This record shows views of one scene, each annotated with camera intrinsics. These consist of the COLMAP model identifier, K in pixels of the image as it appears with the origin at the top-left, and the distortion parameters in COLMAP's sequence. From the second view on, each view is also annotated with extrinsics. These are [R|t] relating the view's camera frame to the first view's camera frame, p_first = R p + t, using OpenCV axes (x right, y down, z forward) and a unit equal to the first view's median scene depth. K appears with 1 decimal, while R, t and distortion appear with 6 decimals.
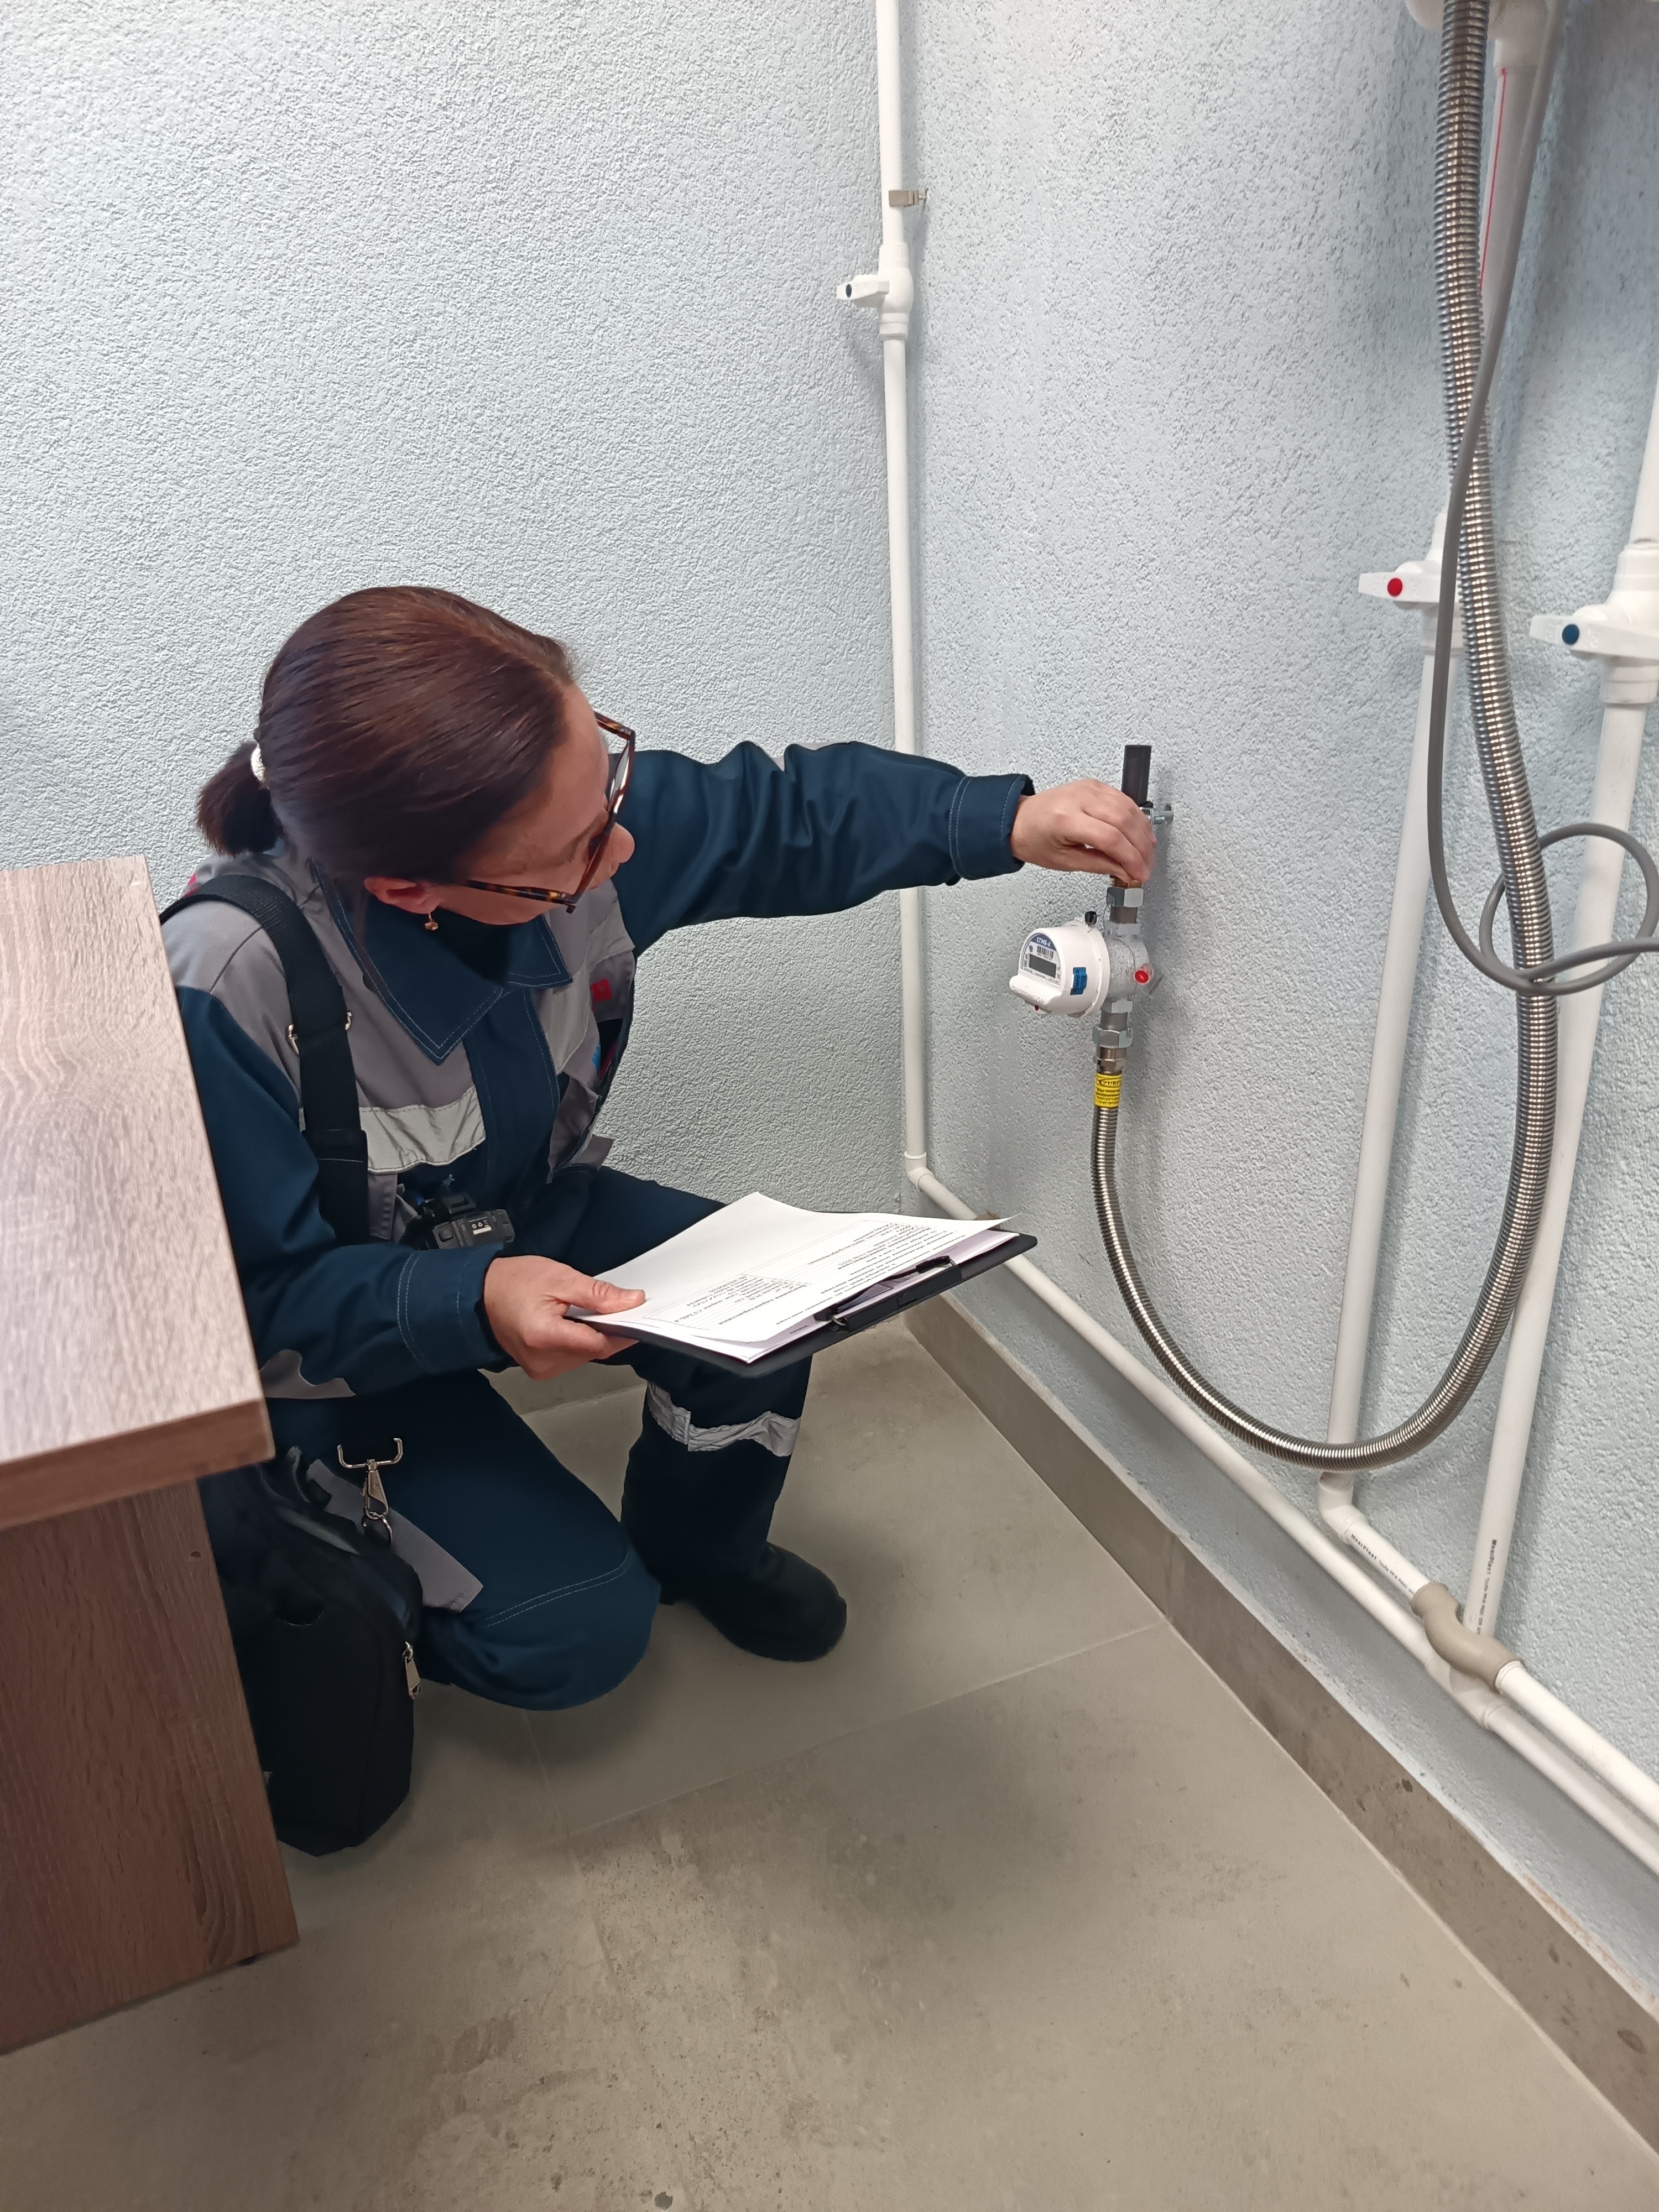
lens RADIAL K [[1554.4, 0, 830.8], [0, 1554.4, 1104.1], [0, 0, 1]] dist [0.030079, -0.026483]
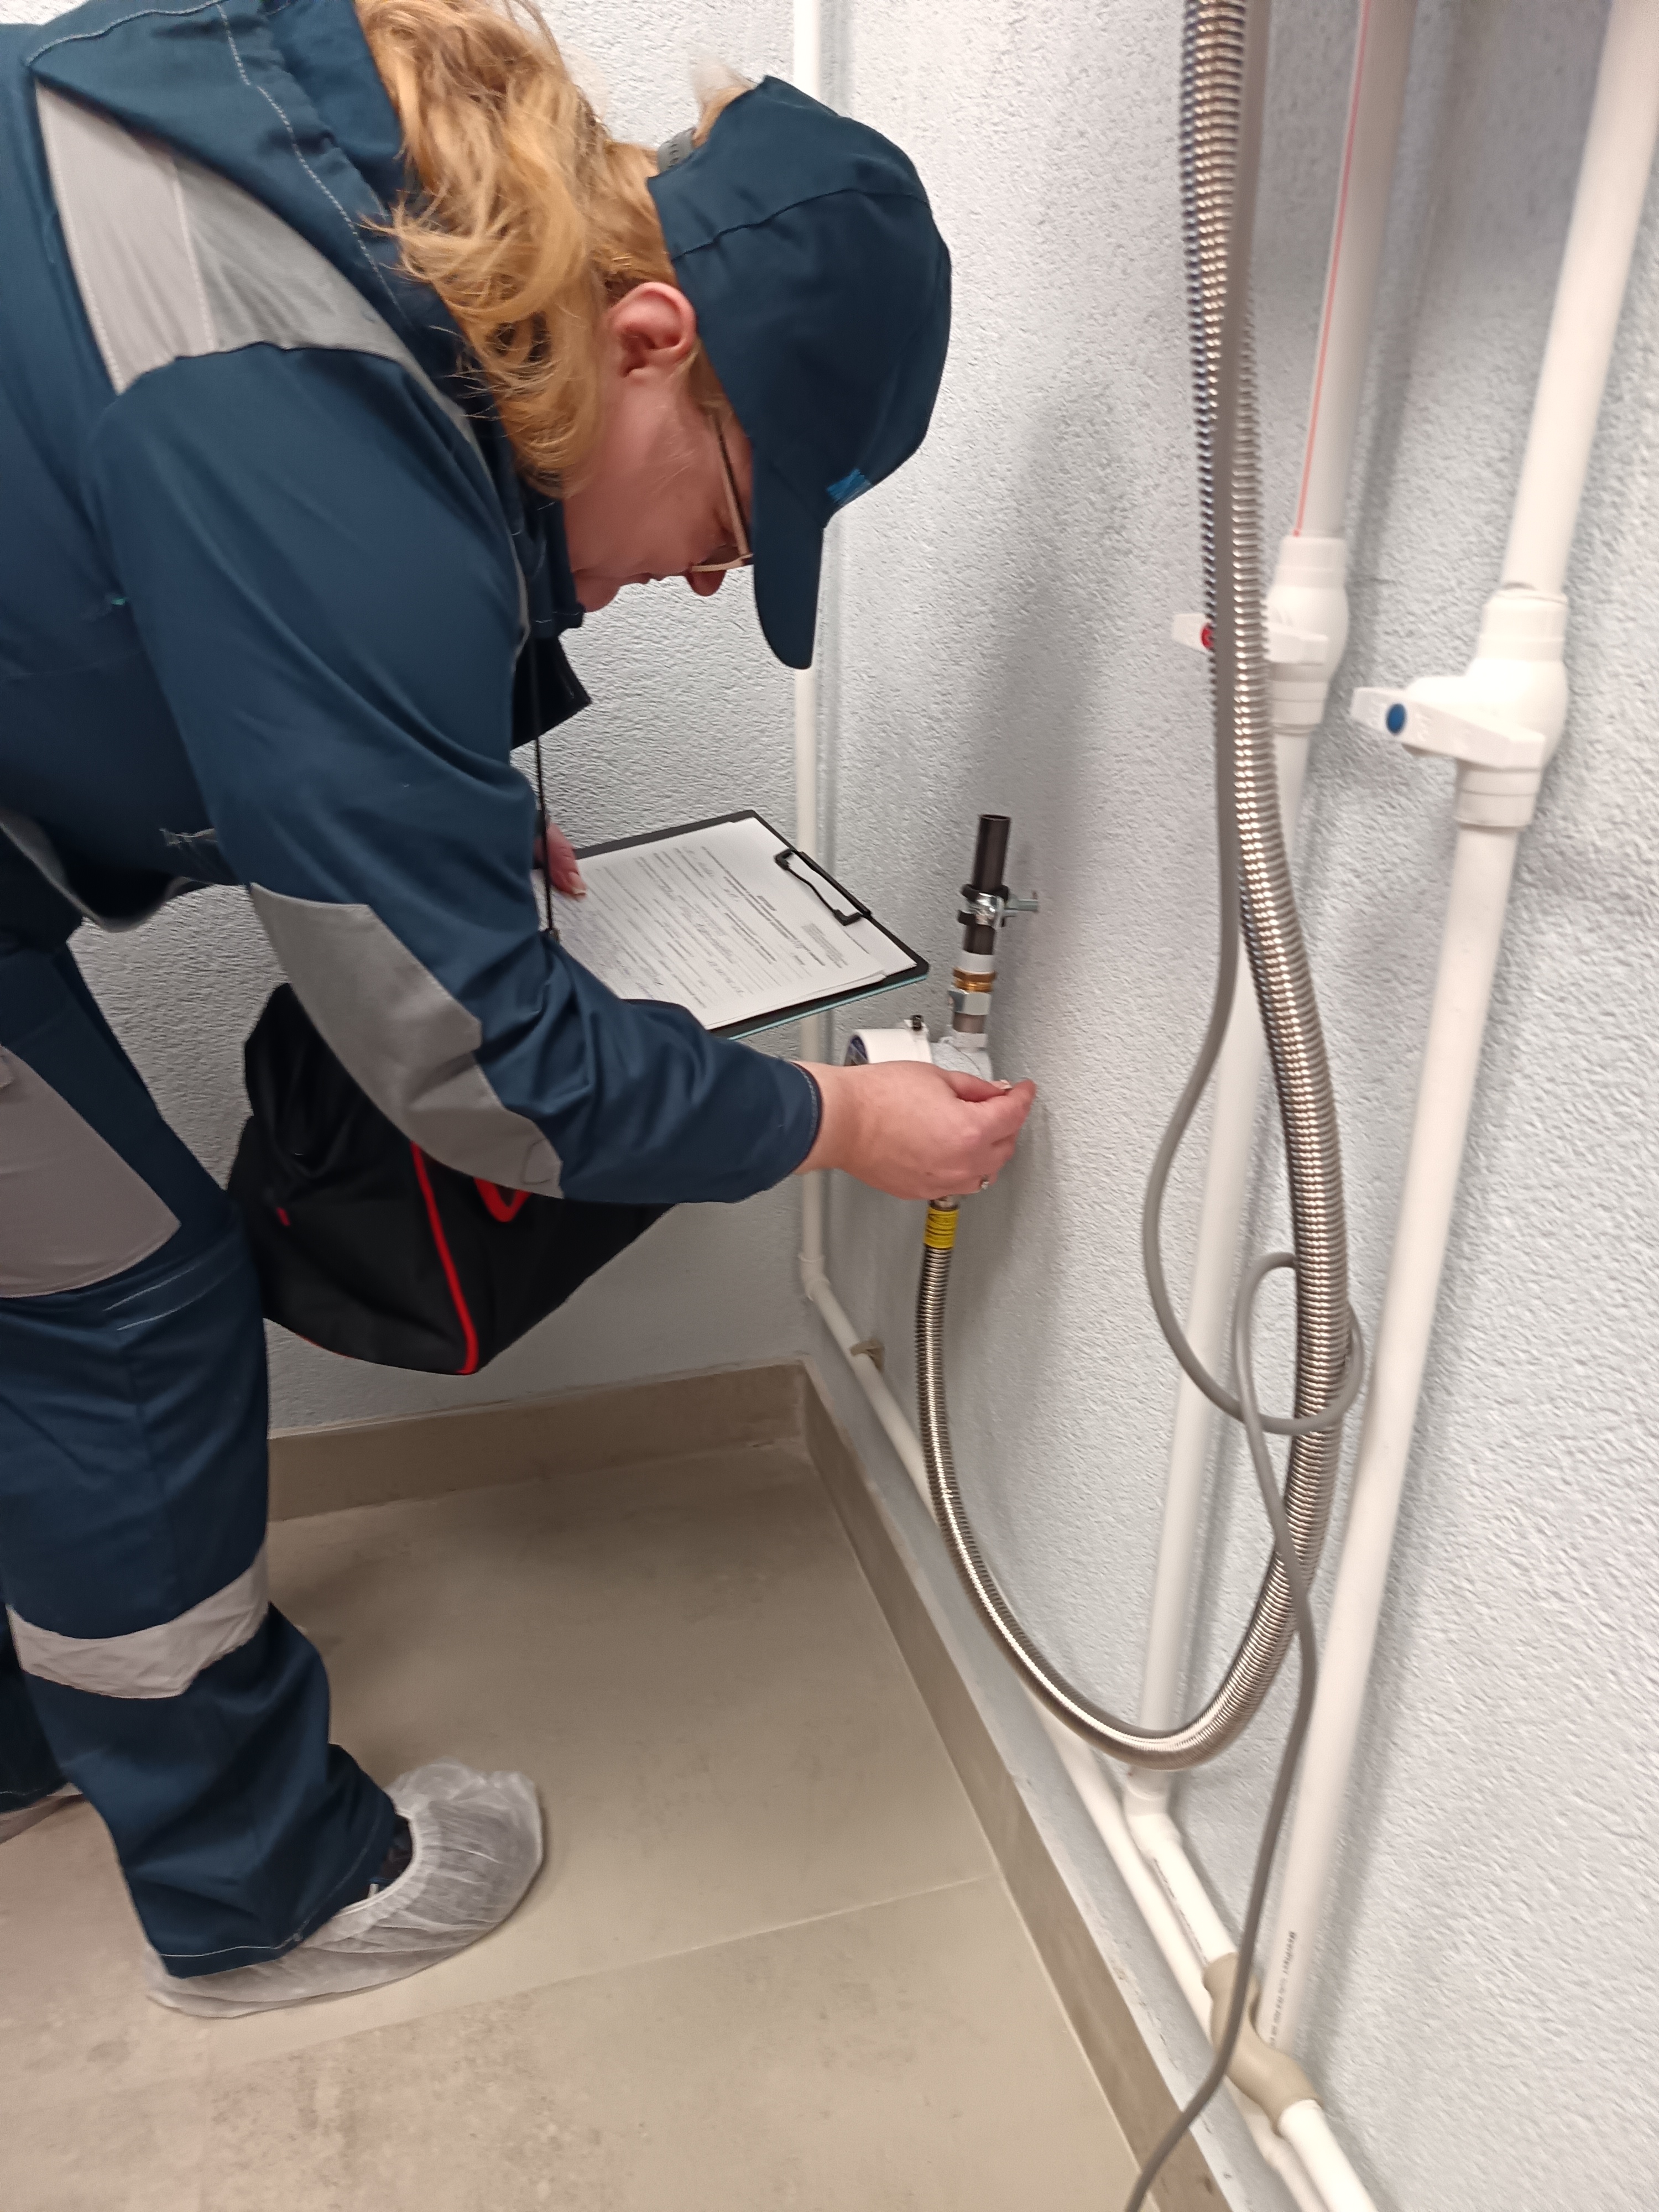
lens RADIAL K [[1554.4, 0, 829.2], [0, 1554.4, 1113.2], [0, 0, 1]] dist [0.030079, -0.026483]
pose [[0.992629, 0.084551, -0.086827, 0.221873], [-0.084915, 0.996388, -0.000501, -0.080266], [0.086471, 0.007870, 0.996223, 0.226648]]
